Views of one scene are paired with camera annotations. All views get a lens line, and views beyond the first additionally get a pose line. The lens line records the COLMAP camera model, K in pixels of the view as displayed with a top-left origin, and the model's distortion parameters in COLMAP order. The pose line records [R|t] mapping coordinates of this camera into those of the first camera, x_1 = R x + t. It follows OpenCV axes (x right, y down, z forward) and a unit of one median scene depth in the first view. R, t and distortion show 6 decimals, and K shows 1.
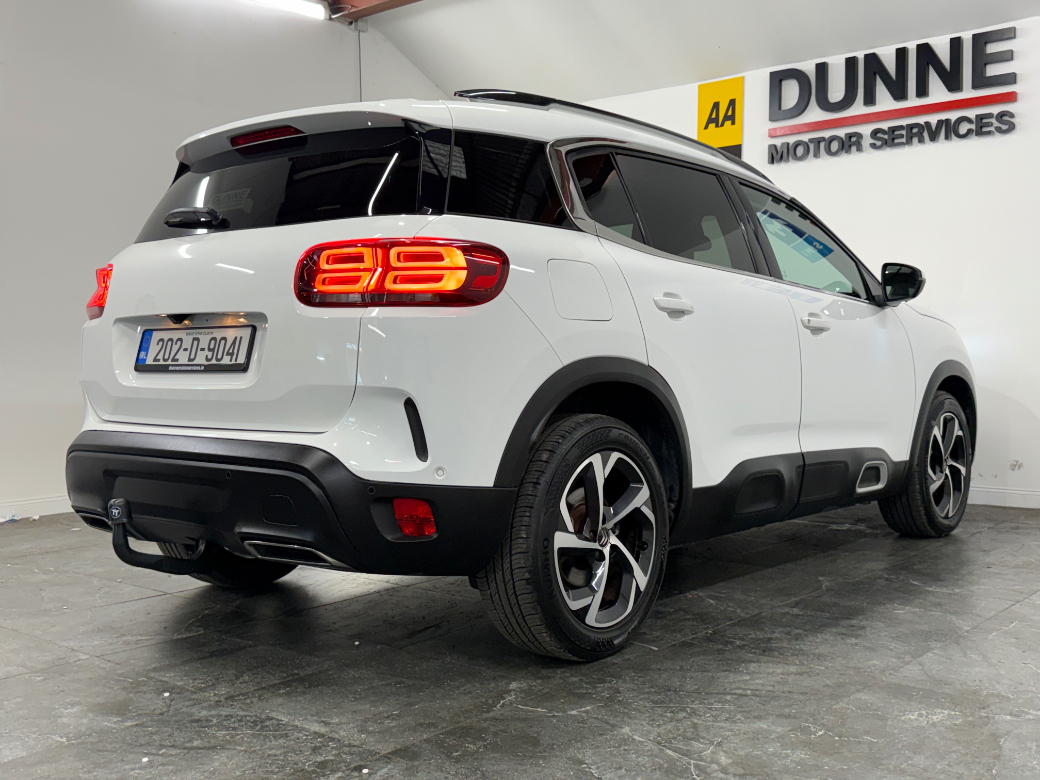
lens RADIAL K [[1117.8, 0, 533.7], [0, 1117.8, 393.6], [0, 0, 1]] dist [0.268403, -0.654957]
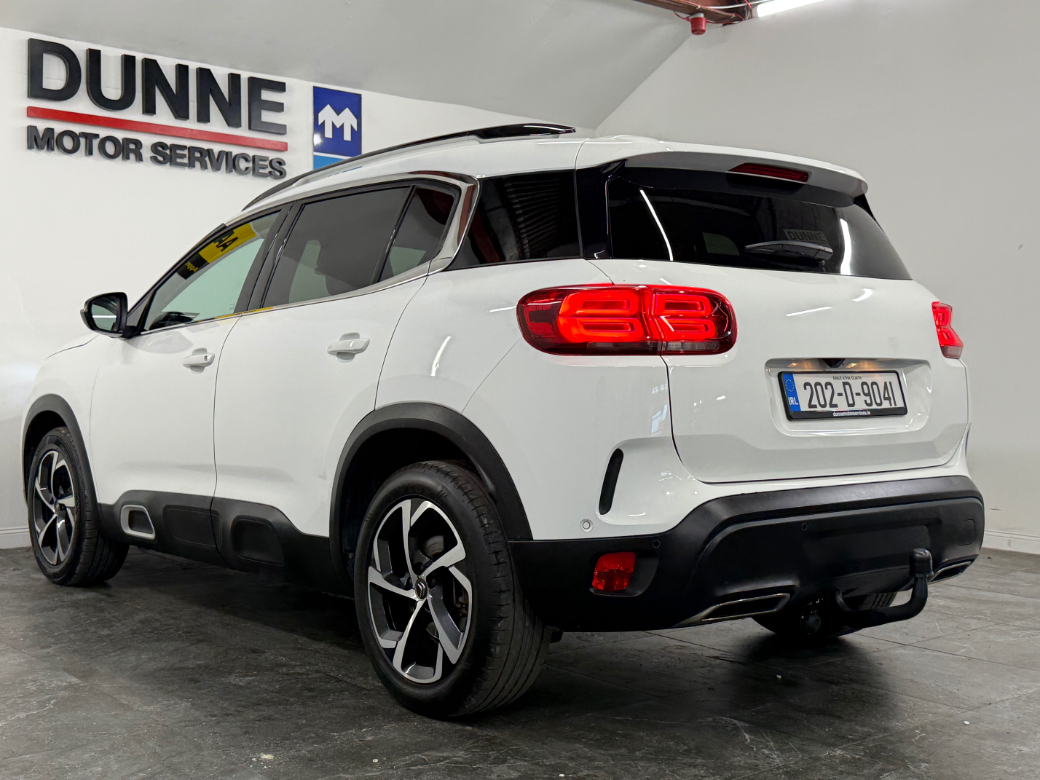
lens RADIAL K [[1262.3, 0, 548.1], [0, 1262.3, 387.7], [0, 0, 1]] dist [0.221465, -0.495096]
pose [[0.158272, -0.008740, 0.987357, -0.724092], [0.026612, 0.999635, 0.004583, -0.028745], [-0.987037, 0.025550, 0.158447, 0.552515]]
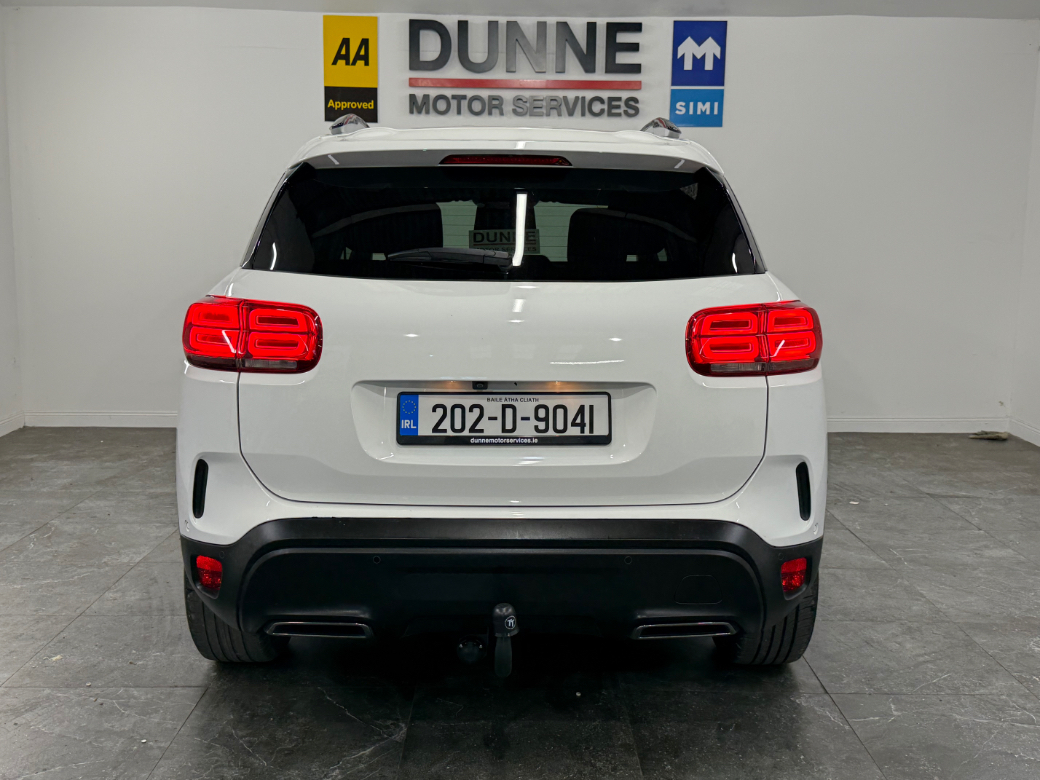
lens RADIAL K [[1117.8, 0, 533.7], [0, 1117.8, 393.6], [0, 0, 1]] dist [0.268403, -0.654957]
pose [[0.752954, -0.081717, 0.652979, -0.432157], [0.006945, 0.993192, 0.116284, -0.080744], [-0.658036, -0.083021, 0.748396, 0.175679]]
